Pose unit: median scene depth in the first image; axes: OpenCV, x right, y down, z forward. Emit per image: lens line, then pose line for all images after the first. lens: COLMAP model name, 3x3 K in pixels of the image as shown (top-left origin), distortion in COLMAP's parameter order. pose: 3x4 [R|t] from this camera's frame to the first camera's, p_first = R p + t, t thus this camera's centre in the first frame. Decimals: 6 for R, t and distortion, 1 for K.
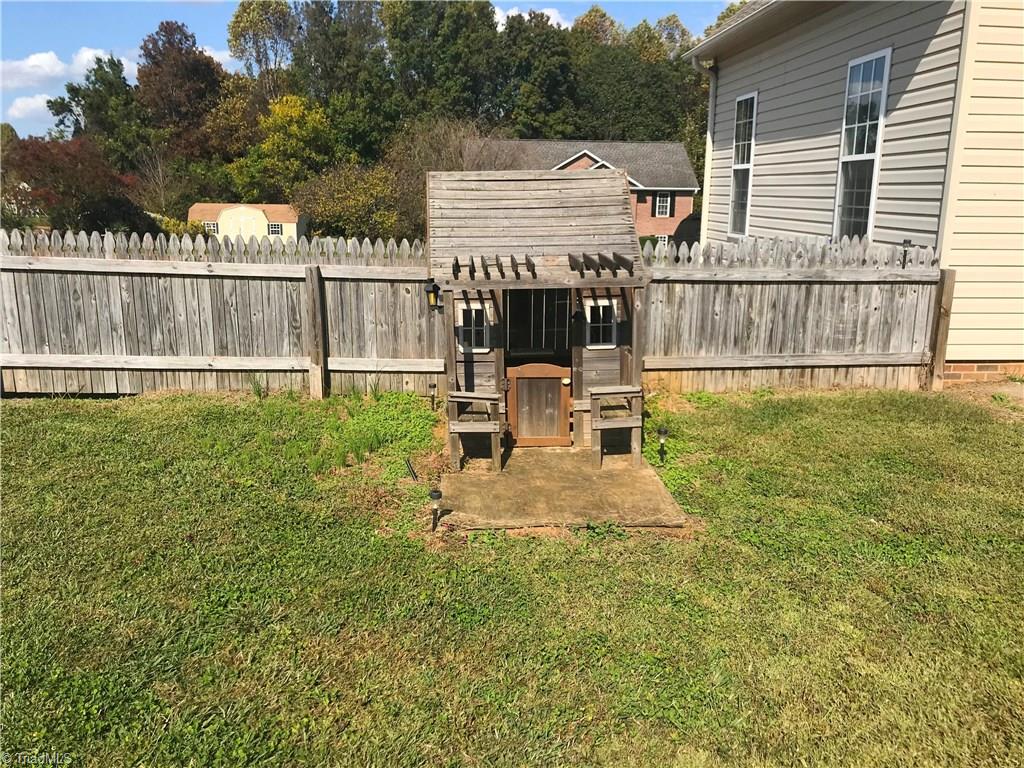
lens RADIAL K [[846.7, 0, 511.7], [0, 846.7, 368.8], [0, 0, 1]] dist [0.102249, -0.140487]
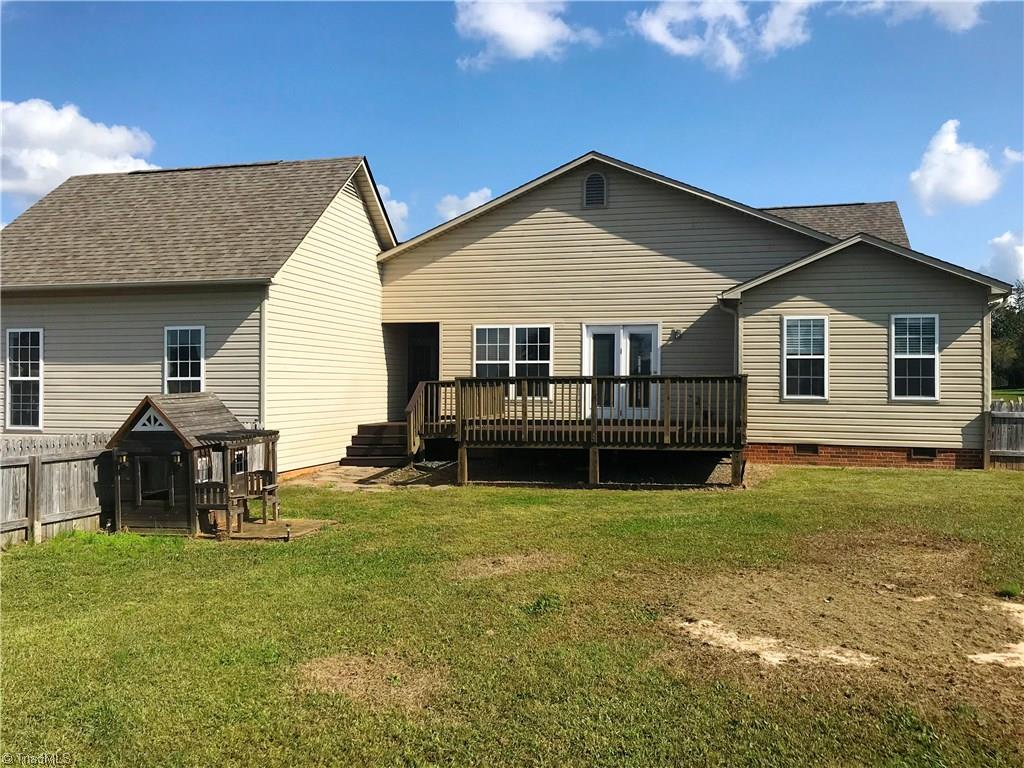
lens RADIAL K [[846.7, 0, 511.7], [0, 846.7, 368.8], [0, 0, 1]] dist [0.102249, -0.140487]
pose [[0.314047, 0.007076, 0.949381, -1.260754], [0.194371, 0.978312, -0.071588, 0.003001], [-0.929298, 0.207014, 0.305861, -0.250865]]
